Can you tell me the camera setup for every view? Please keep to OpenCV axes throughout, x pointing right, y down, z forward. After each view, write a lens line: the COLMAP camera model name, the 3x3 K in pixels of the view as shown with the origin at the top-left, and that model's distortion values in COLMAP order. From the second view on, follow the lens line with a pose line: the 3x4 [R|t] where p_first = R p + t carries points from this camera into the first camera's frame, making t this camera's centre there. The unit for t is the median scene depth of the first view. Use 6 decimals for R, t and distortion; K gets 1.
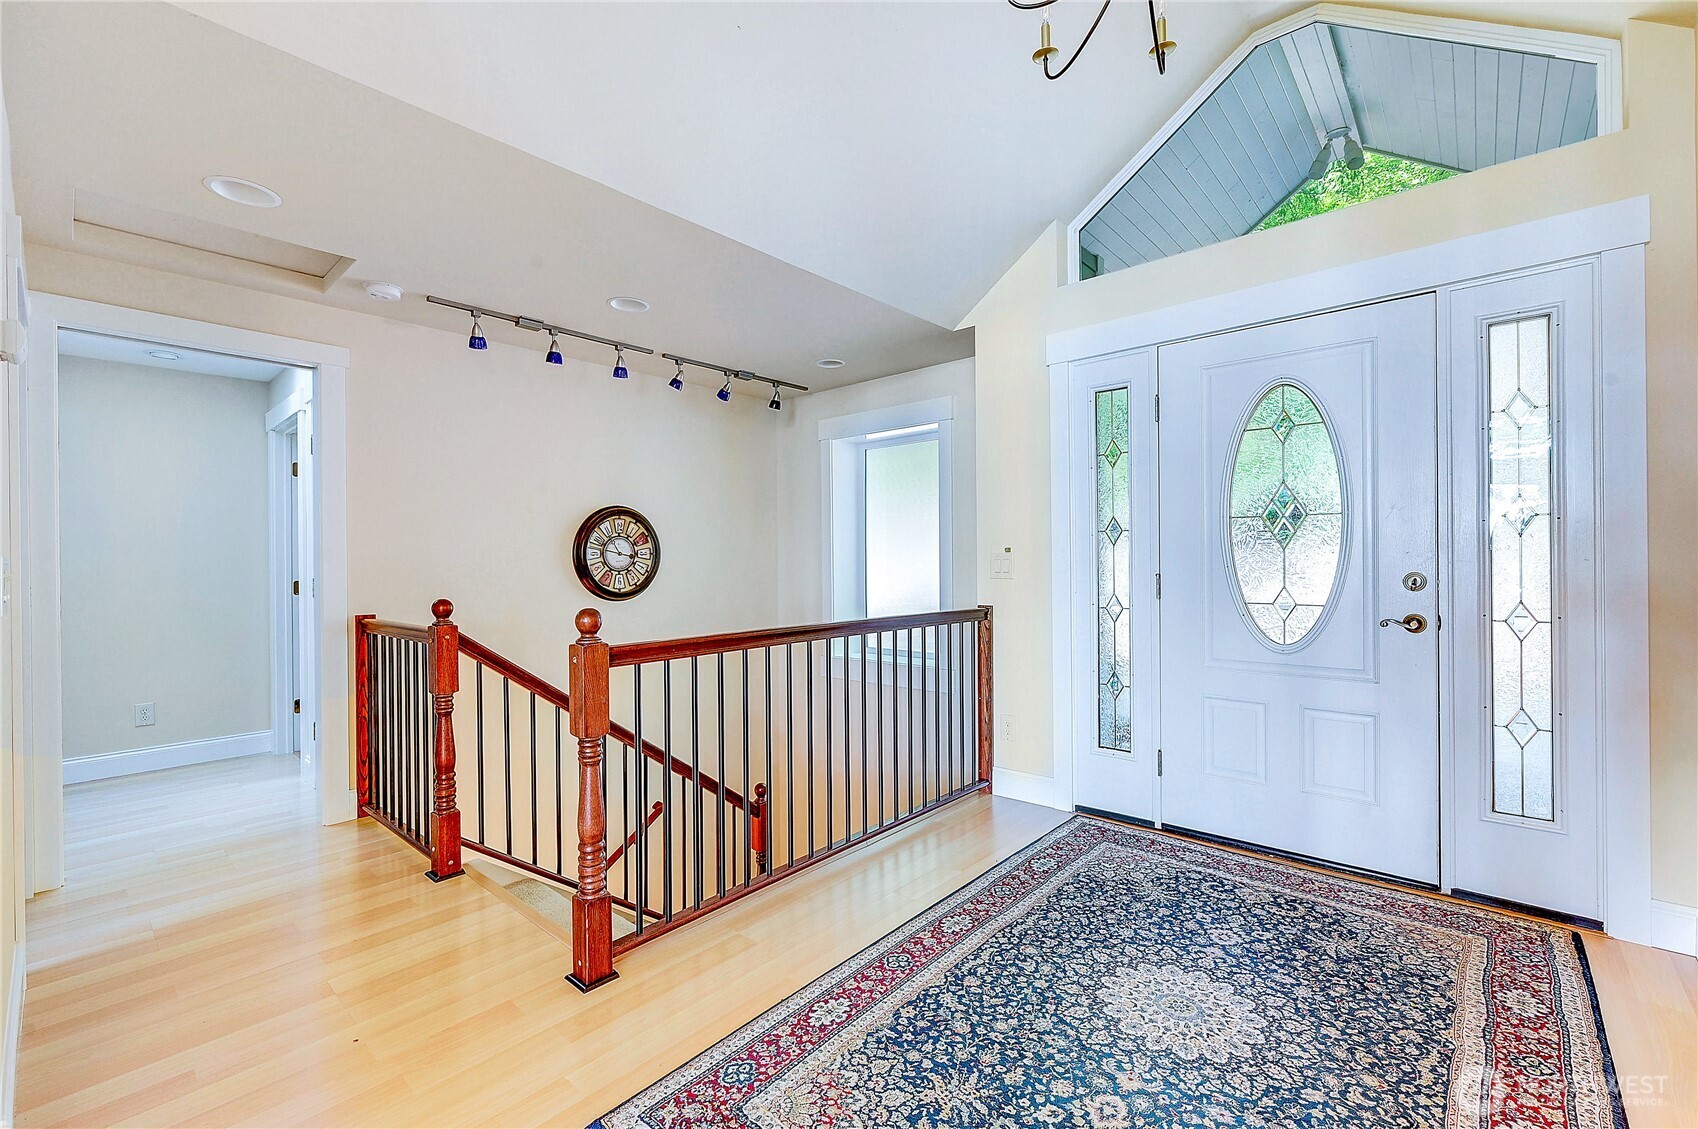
lens RADIAL K [[702.1, 0, 856.2], [0, 702.1, 564.1], [0, 0, 1]] dist [-0.000949, 0.001737]
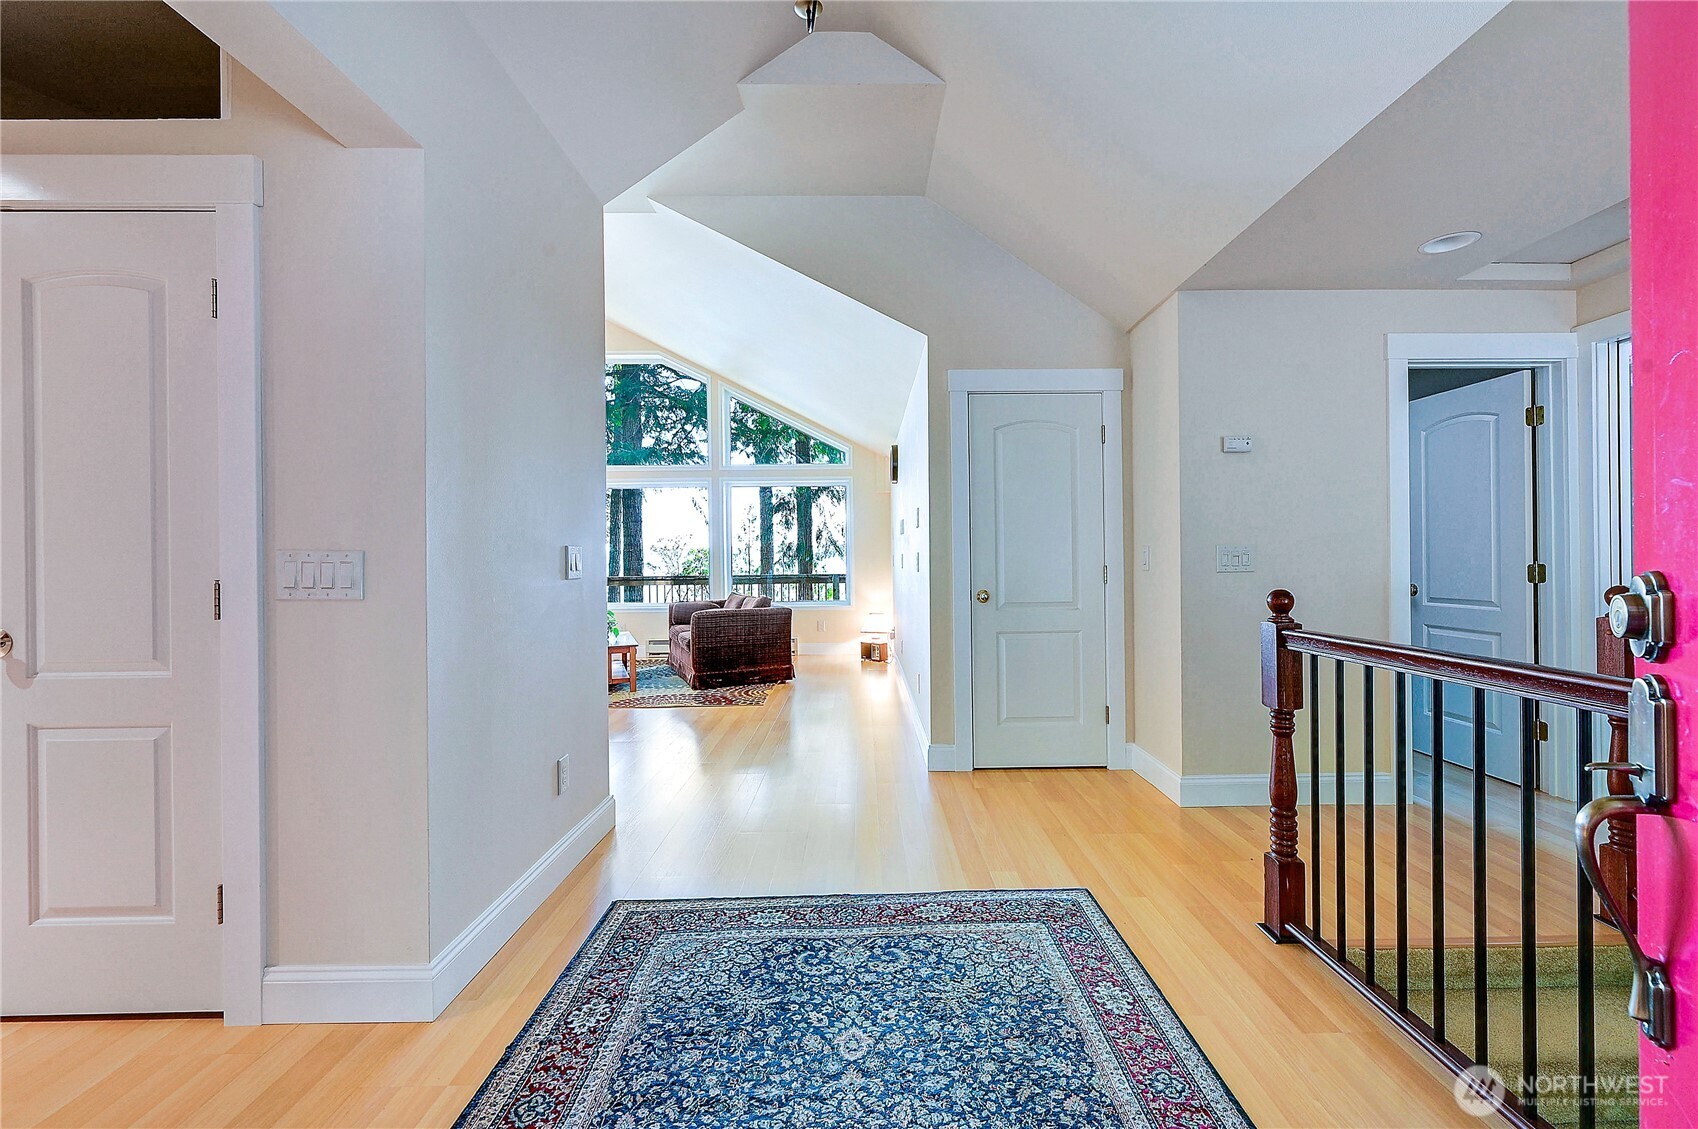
lens RADIAL K [[702.1, 0, 879.1], [0, 702.1, 551.7], [0, 0, 1]] dist [-0.000949, 0.001737]
pose [[-0.726742, 0.010744, -0.686826, 0.633102], [0.013863, 0.999903, 0.000973, -0.002204], [0.686770, -0.008814, -0.726821, 1.076555]]
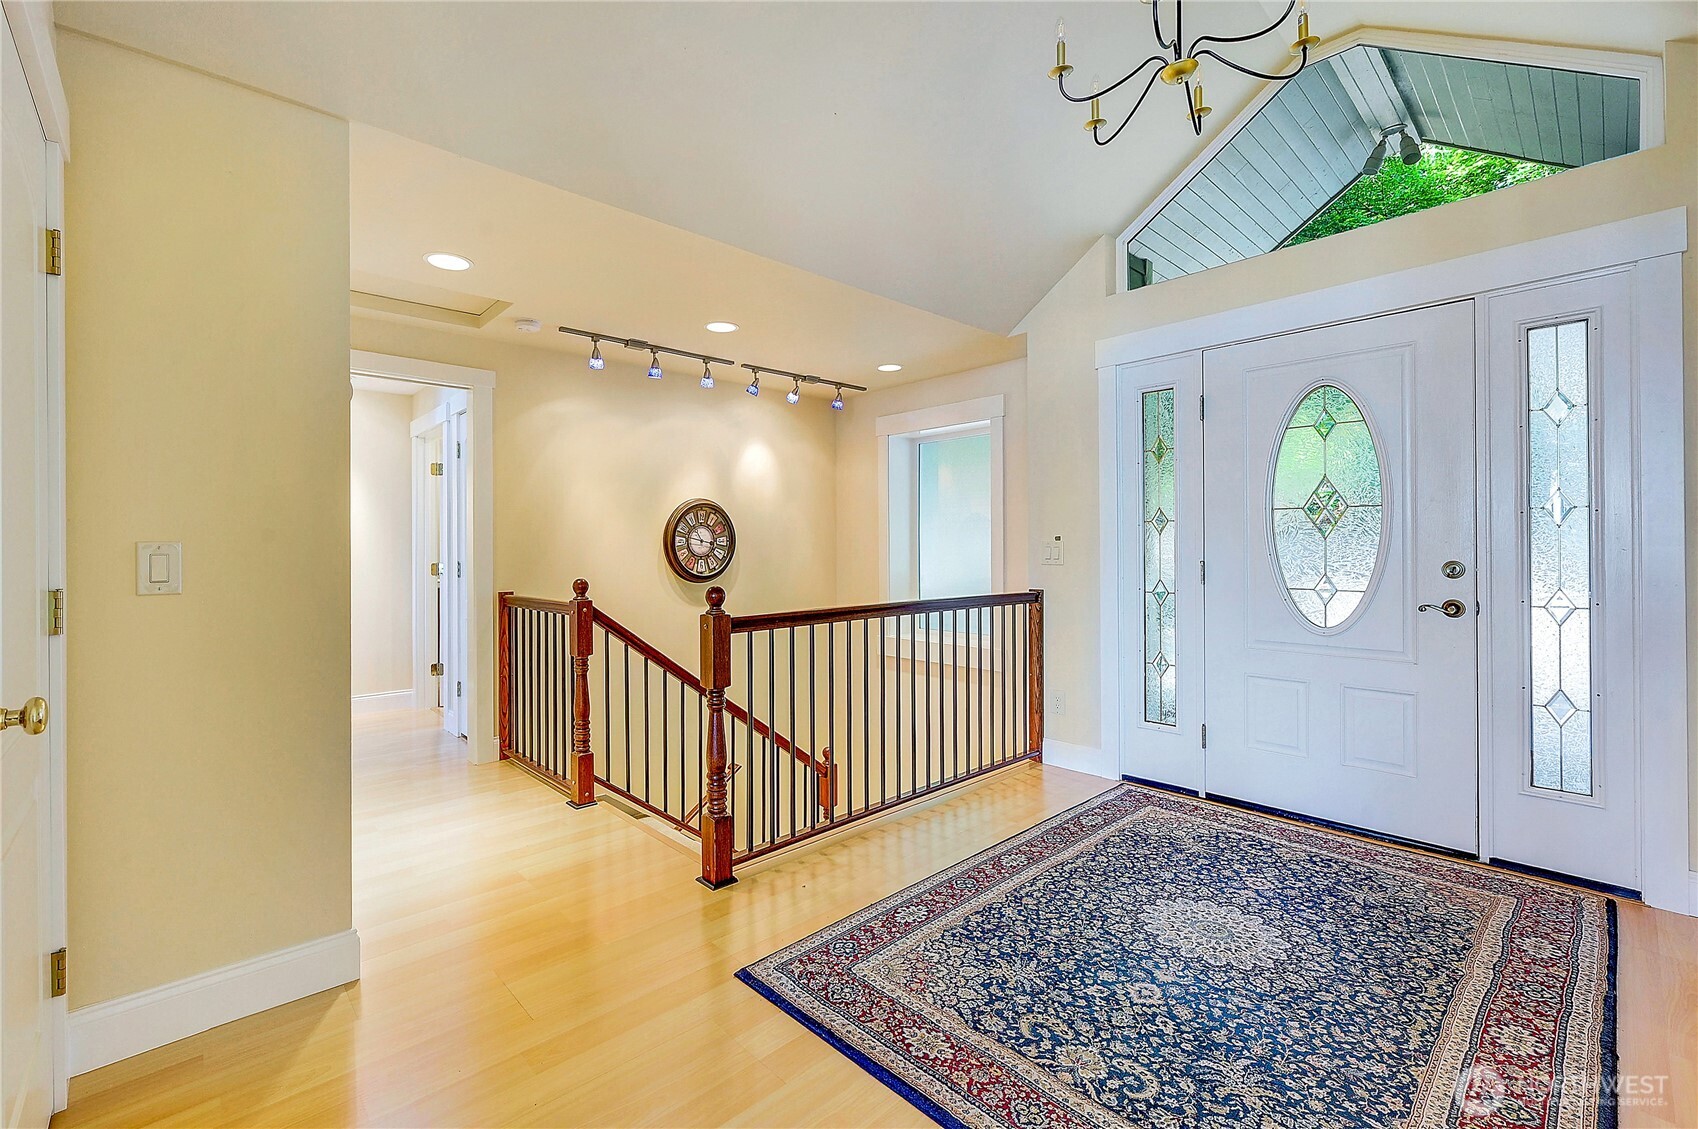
lens RADIAL K [[702.1, 0, 811.7], [0, 702.1, 550.1], [0, 0, 1]] dist [-0.000949, 0.001737]
pose [[0.993077, 0.003345, -0.117414, -0.049306], [-0.003310, 0.999994, 0.000489, -0.001722], [0.117415, -0.000097, 0.993083, -0.176119]]
